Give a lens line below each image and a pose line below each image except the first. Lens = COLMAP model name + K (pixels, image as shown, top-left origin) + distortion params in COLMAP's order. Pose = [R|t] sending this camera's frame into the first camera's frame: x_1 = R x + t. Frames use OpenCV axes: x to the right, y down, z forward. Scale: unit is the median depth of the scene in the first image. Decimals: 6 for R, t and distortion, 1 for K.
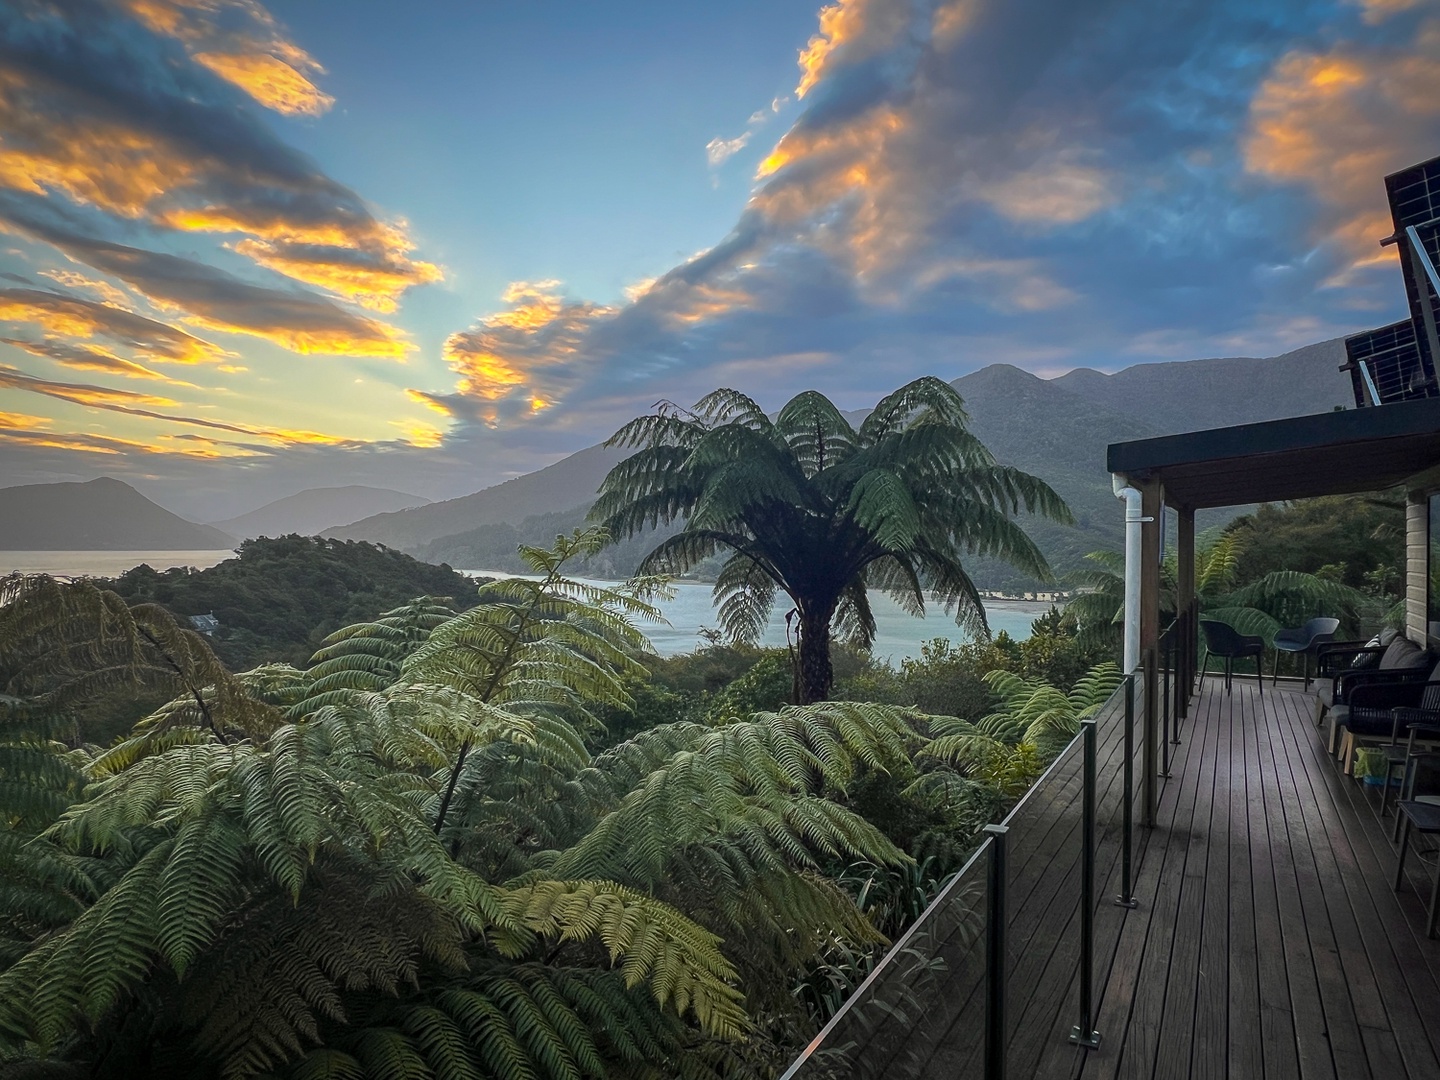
lens RADIAL K [[995.8, 0, 720.0], [0, 995.8, 540.0], [0, 0, 1]] dist [-0.010187, -0.000898]
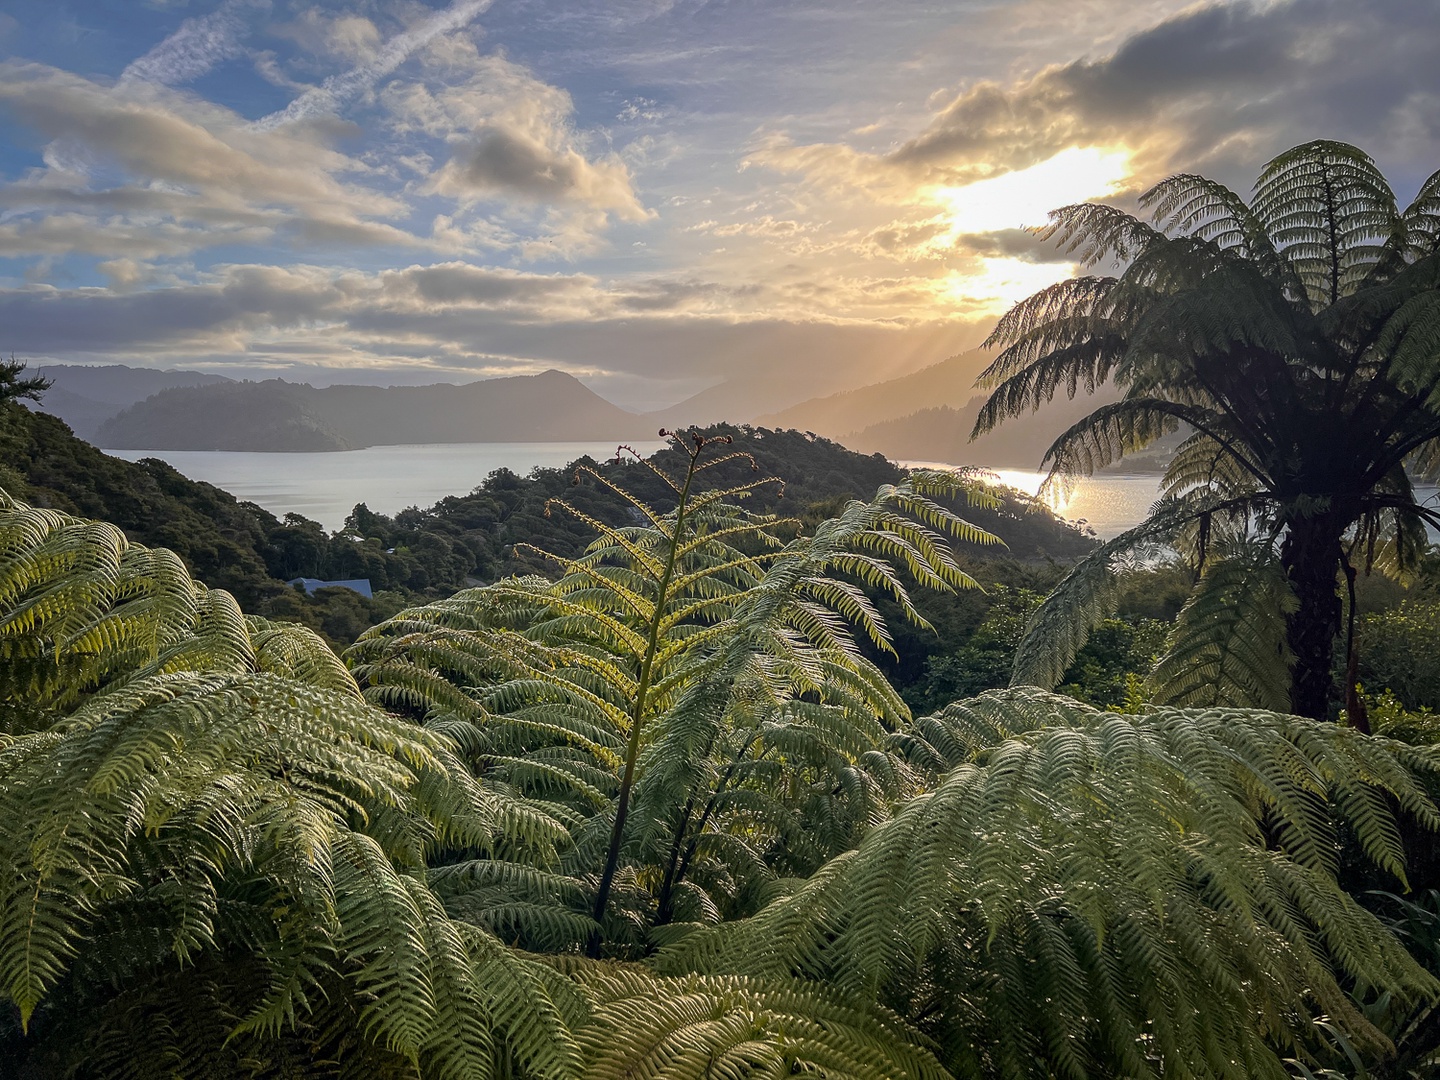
lens RADIAL K [[1119.2, 0, 701.9], [0, 1119.2, 540.3], [0, 0, 1]] dist [-0.000268, -0.002998]
pose [[0.909085, 0.026535, -0.415766, 0.031134], [0.015846, 0.995045, 0.098154, 0.005806], [0.416310, -0.095818, 0.904160, 0.139967]]
